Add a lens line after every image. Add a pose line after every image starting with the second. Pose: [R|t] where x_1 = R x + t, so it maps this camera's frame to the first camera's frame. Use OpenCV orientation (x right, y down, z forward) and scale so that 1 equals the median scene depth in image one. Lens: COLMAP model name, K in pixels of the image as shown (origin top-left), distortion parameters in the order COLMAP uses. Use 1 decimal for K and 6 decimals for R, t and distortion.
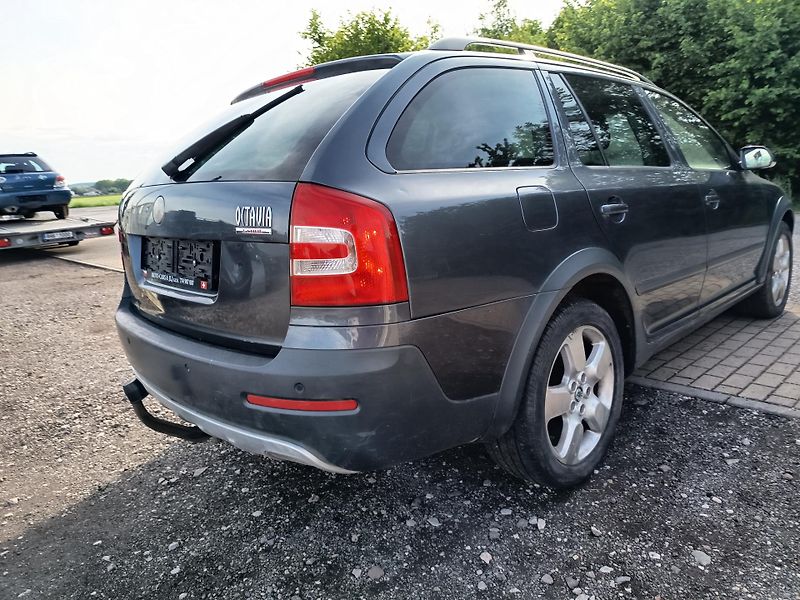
lens RADIAL K [[556.0, 0, 403.4], [0, 556.0, 255.7], [0, 0, 1]] dist [-0.011395, 0.023189]
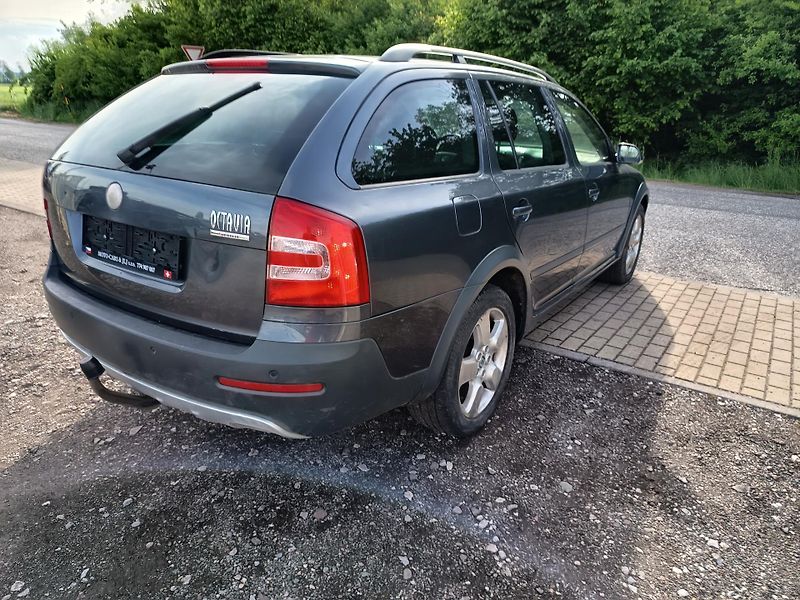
lens RADIAL K [[556.0, 0, 411.5], [0, 556.0, 264.8], [0, 0, 1]] dist [-0.011395, 0.023189]
pose [[0.971793, 0.034027, 0.233367, -0.139205], [-0.066629, 0.988837, 0.133277, -0.124659], [-0.226227, -0.145066, 0.963212, -0.117207]]
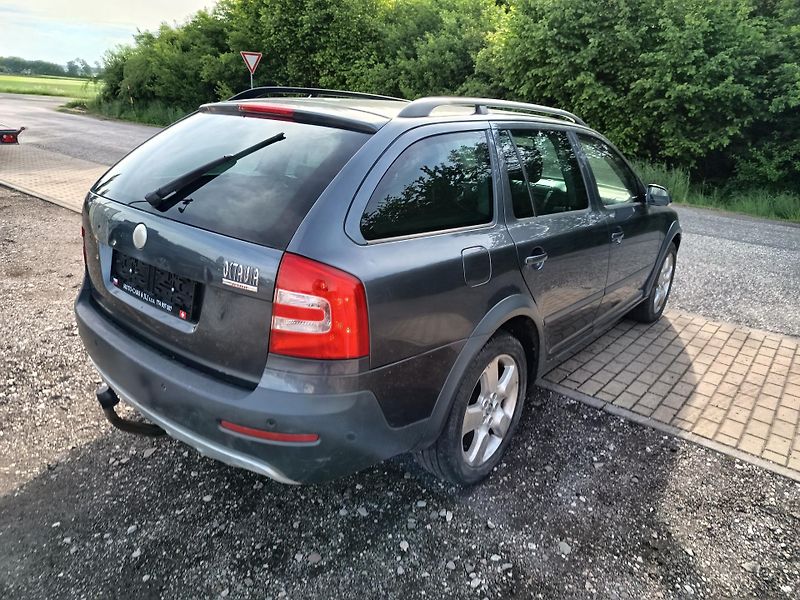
lens RADIAL K [[556.0, 0, 418.3], [0, 556.0, 244.7], [0, 0, 1]] dist [-0.011395, 0.023189]
pose [[0.981070, 0.094740, 0.168896, -0.086165], [-0.111361, 0.989531, 0.091802, -0.220693], [-0.158430, -0.108873, 0.981349, -0.143600]]
